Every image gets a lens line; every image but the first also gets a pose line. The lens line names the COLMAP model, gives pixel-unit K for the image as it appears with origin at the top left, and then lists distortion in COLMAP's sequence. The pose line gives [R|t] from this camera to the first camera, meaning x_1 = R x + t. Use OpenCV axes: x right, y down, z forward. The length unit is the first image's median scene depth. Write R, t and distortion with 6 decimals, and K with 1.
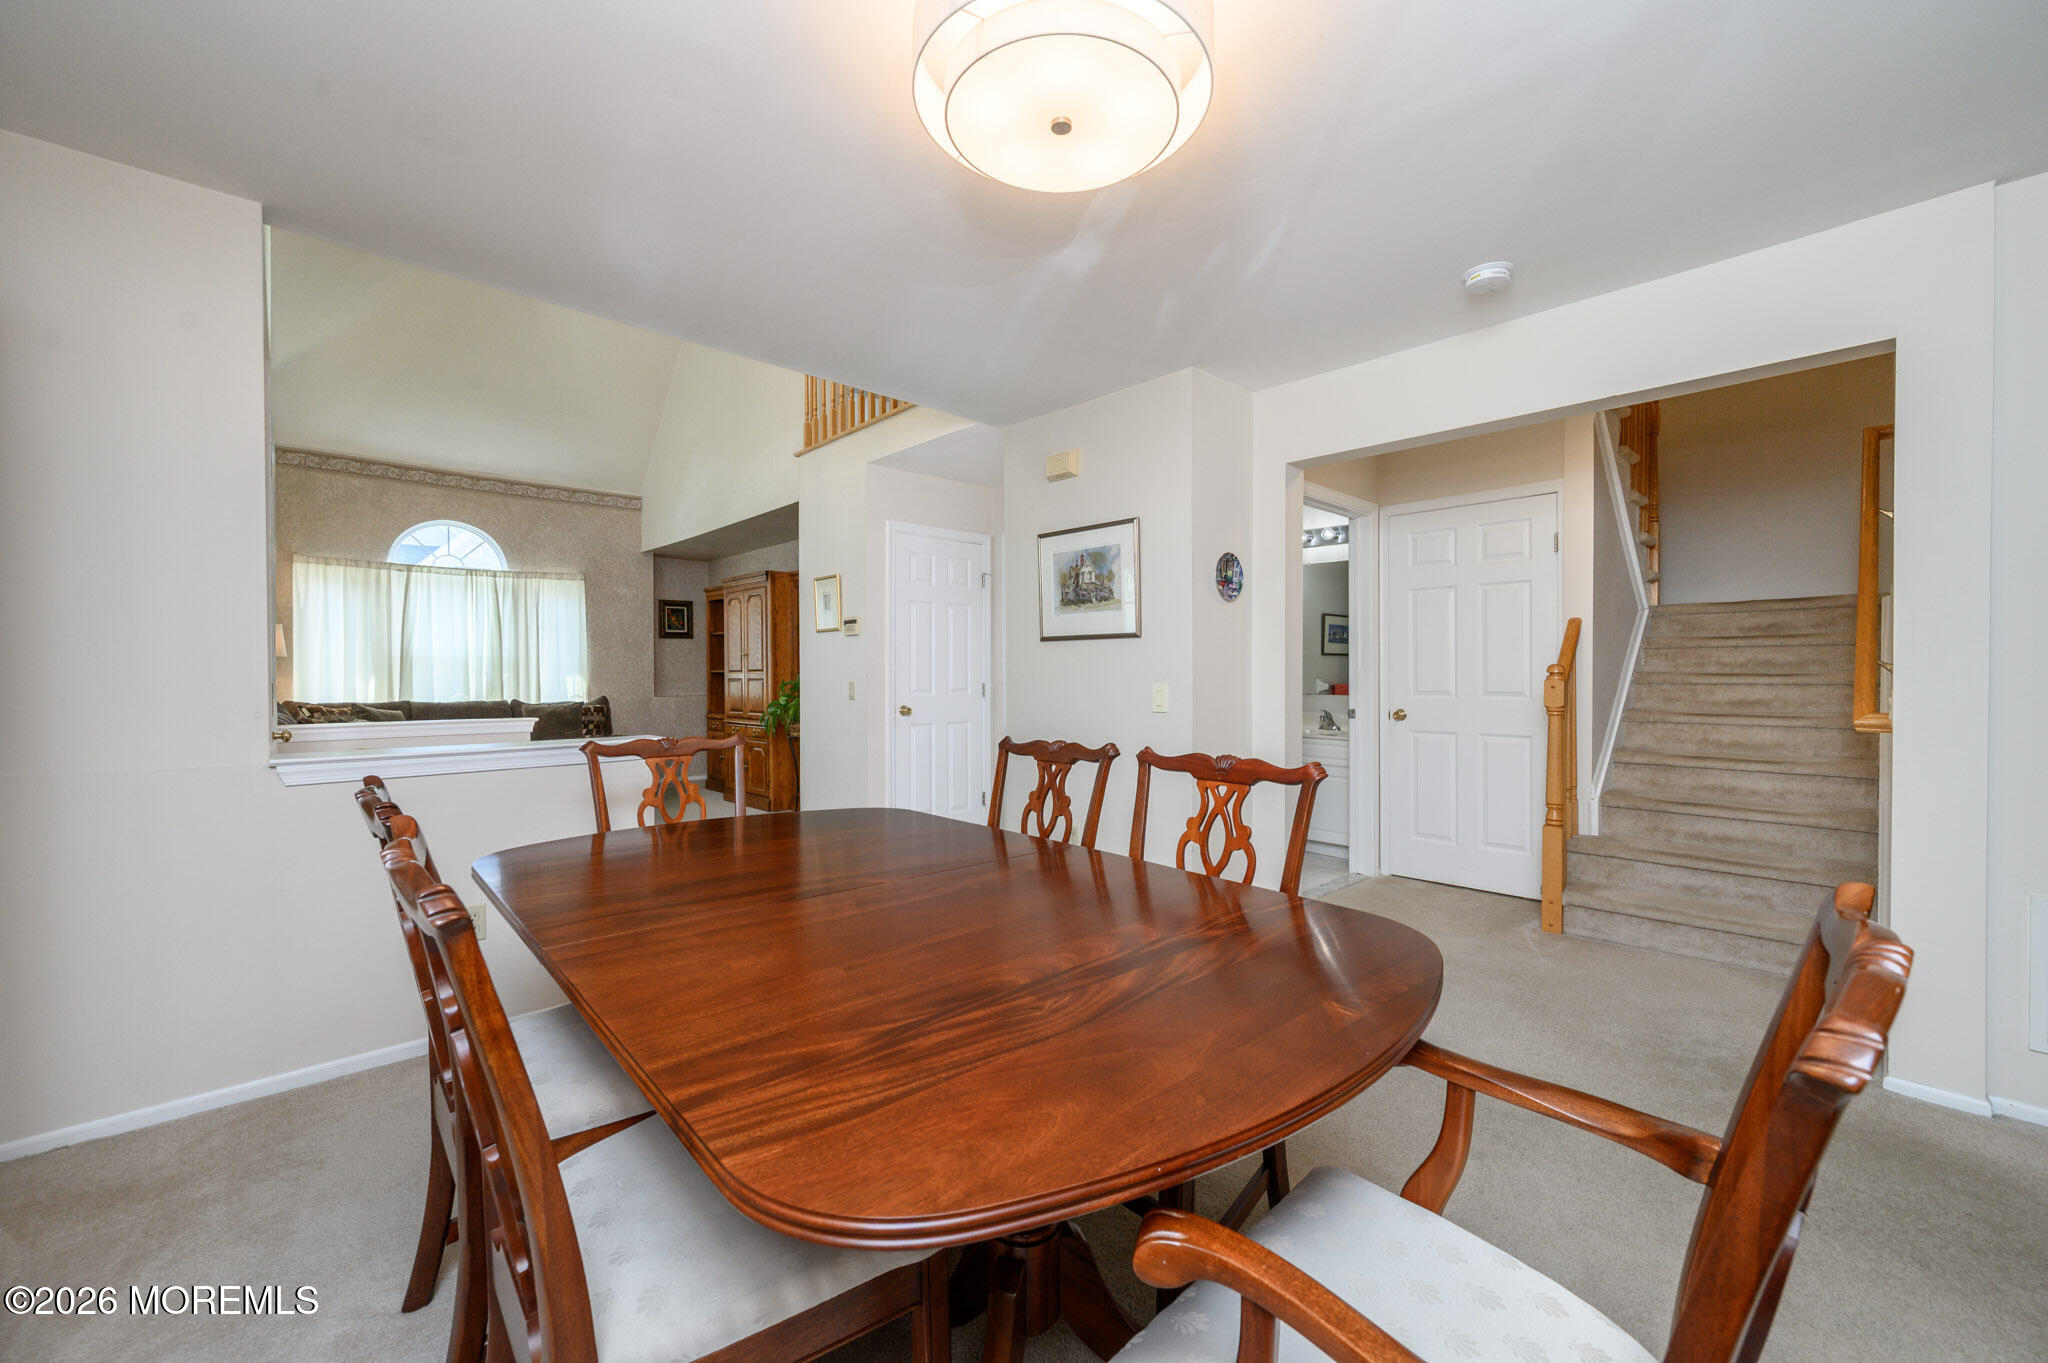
lens RADIAL K [[804.2, 0, 1016.4], [0, 804.2, 675.8], [0, 0, 1]] dist [-0.000215, -0.000006]
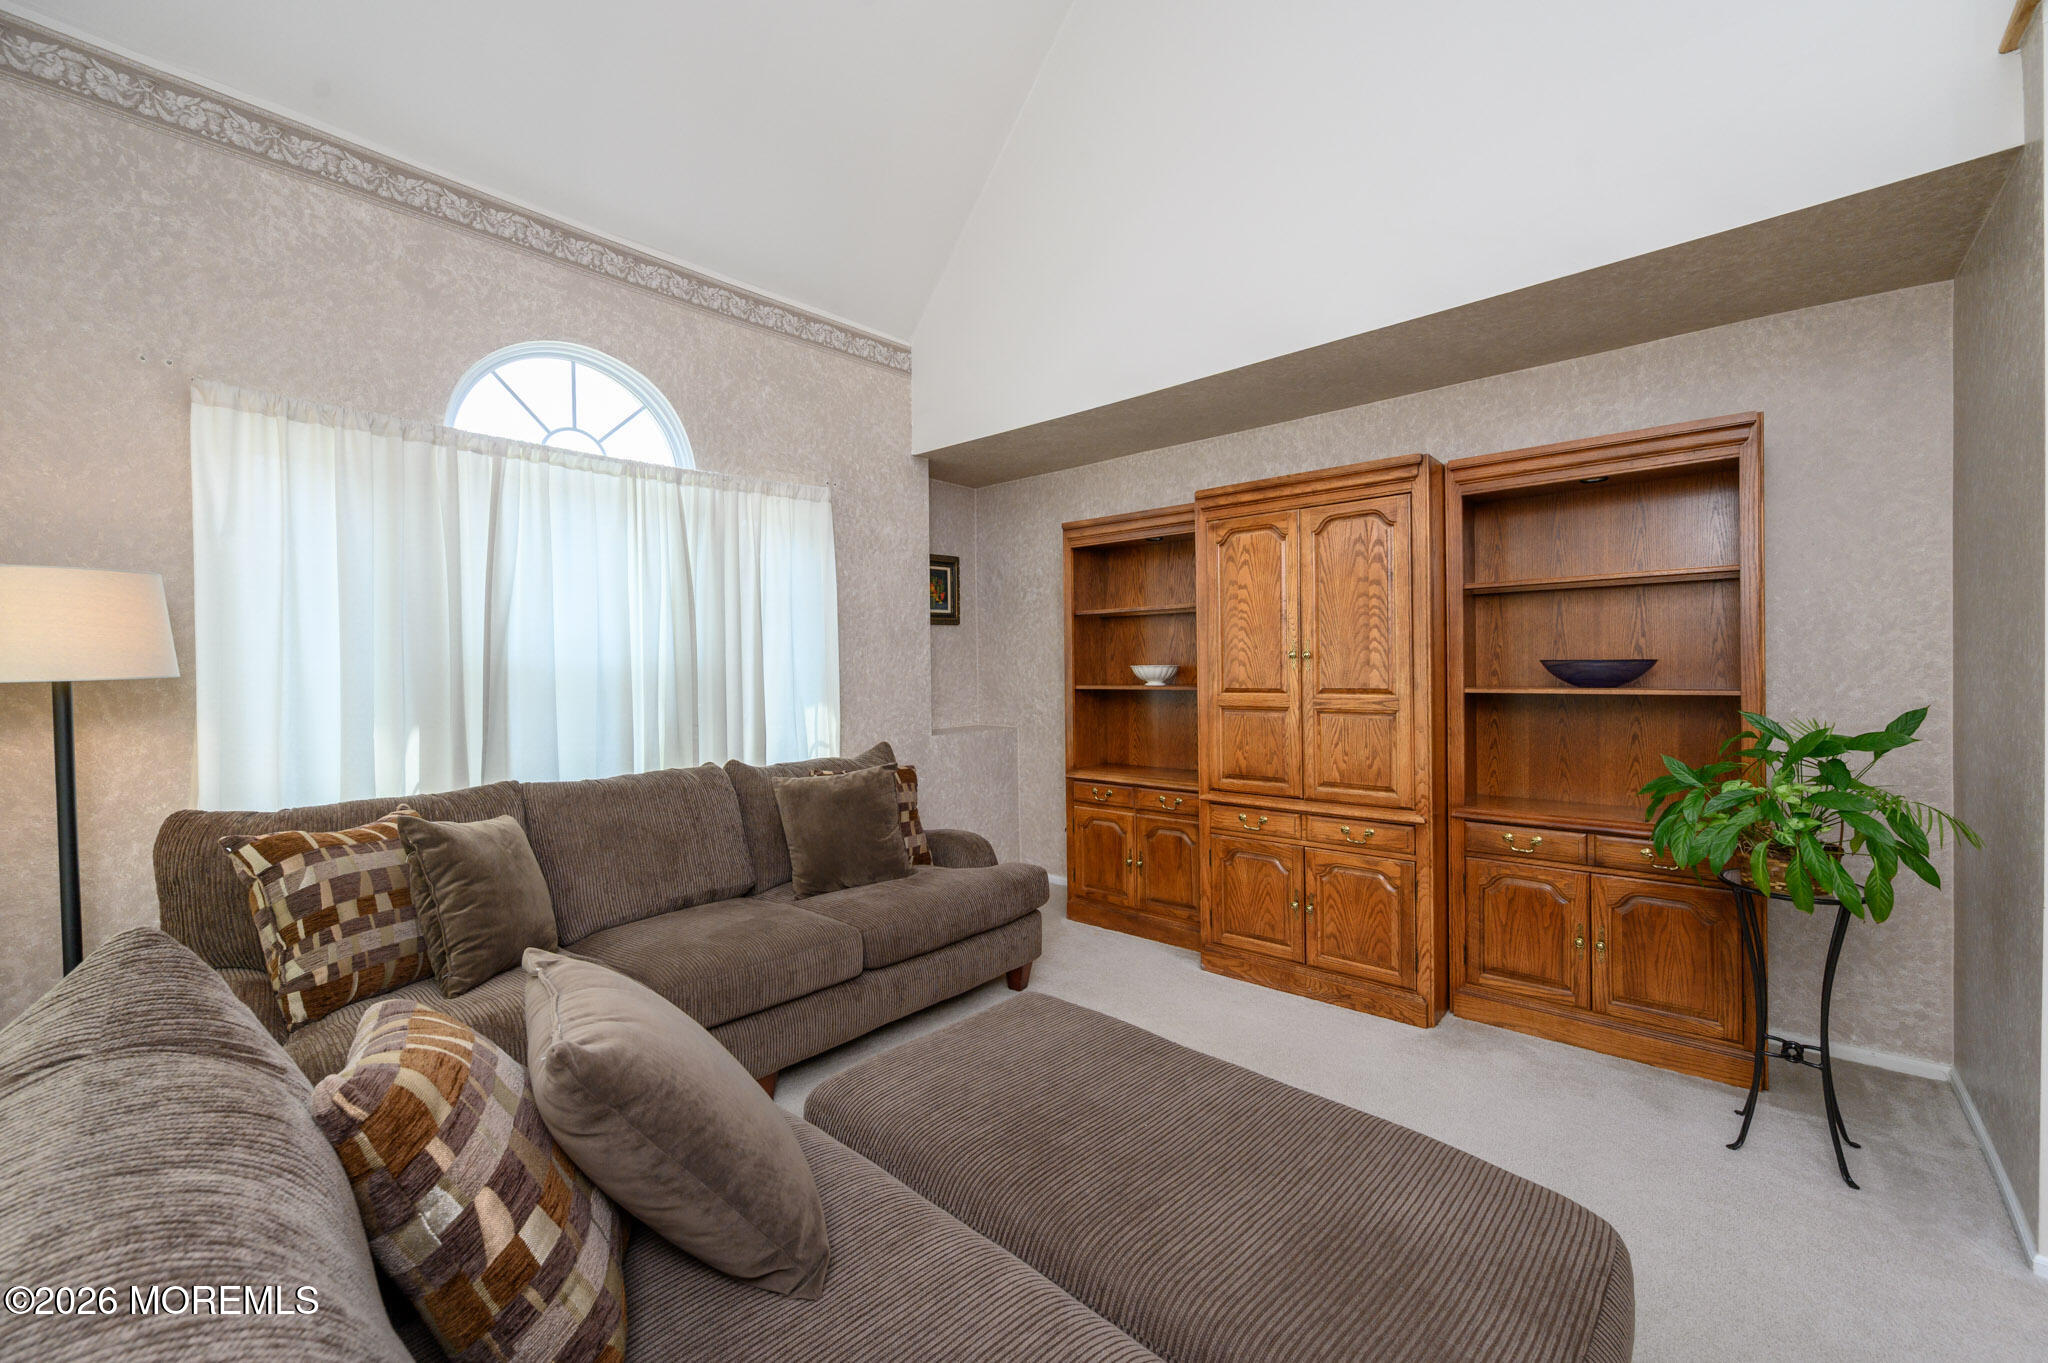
lens RADIAL K [[804.2, 0, 1016.4], [0, 804.2, 675.8], [0, 0, 1]] dist [-0.000215, -0.000006]
pose [[0.995772, -0.011350, 0.091160, -0.574019], [0.010479, 0.999895, 0.010028, -0.022900], [-0.091265, -0.009030, 0.995786, 0.616340]]
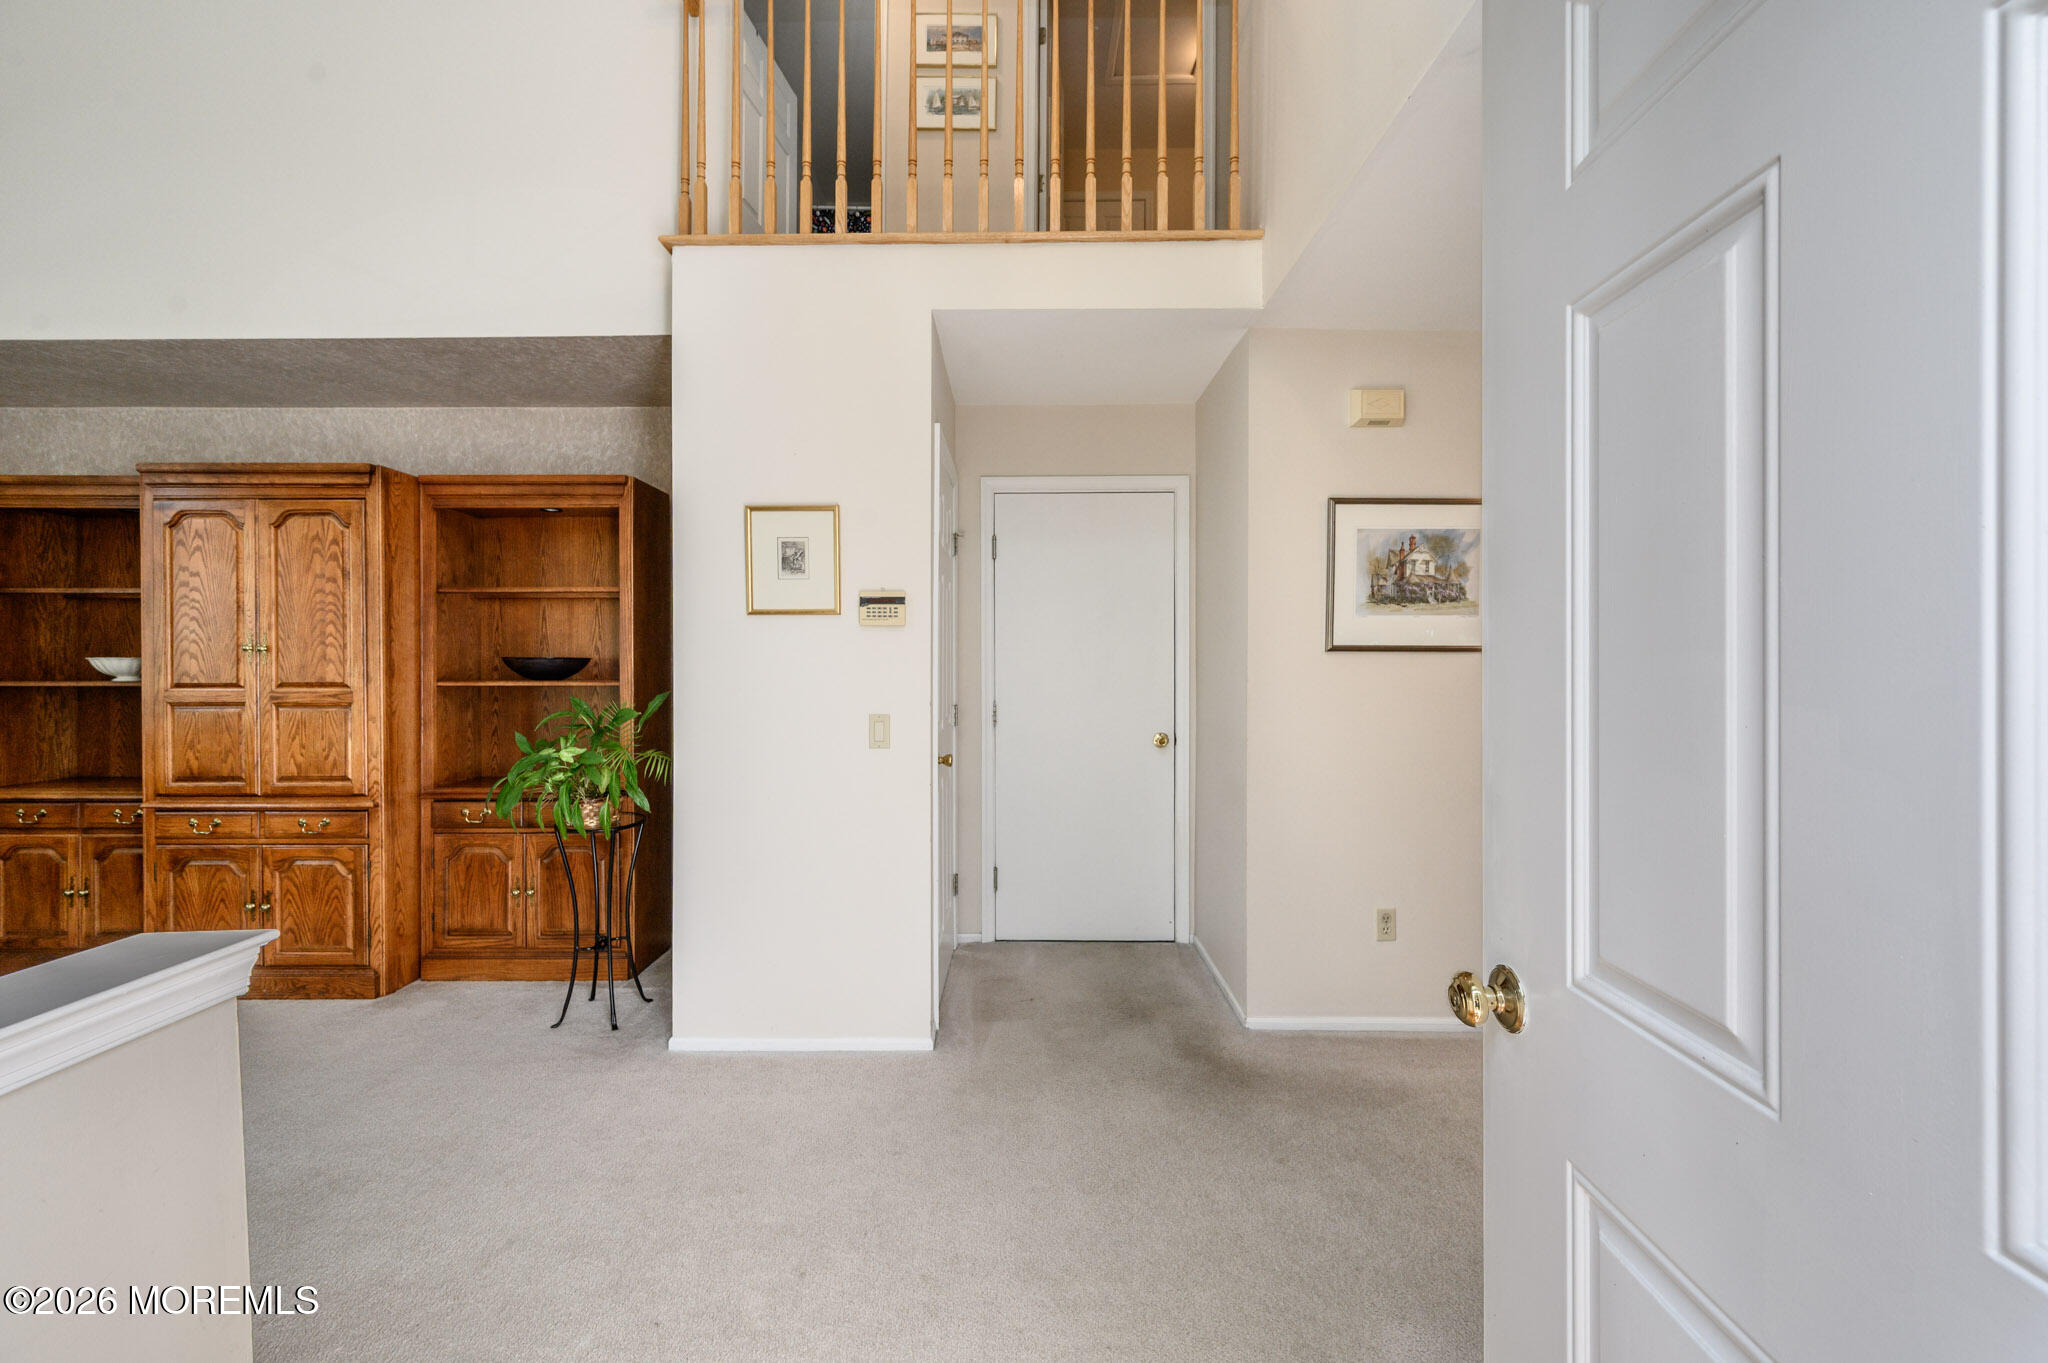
lens RADIAL K [[824.0, 0, 1022.9], [0, 824.0, 662.4], [0, 0, 1]] dist [-0.000473, 0.000118]
pose [[0.684916, 0.001095, 0.728621, -0.419647], [-0.000395, 0.999999, -0.001132, -0.020426], [-0.728621, 0.000488, 0.684916, 0.440791]]
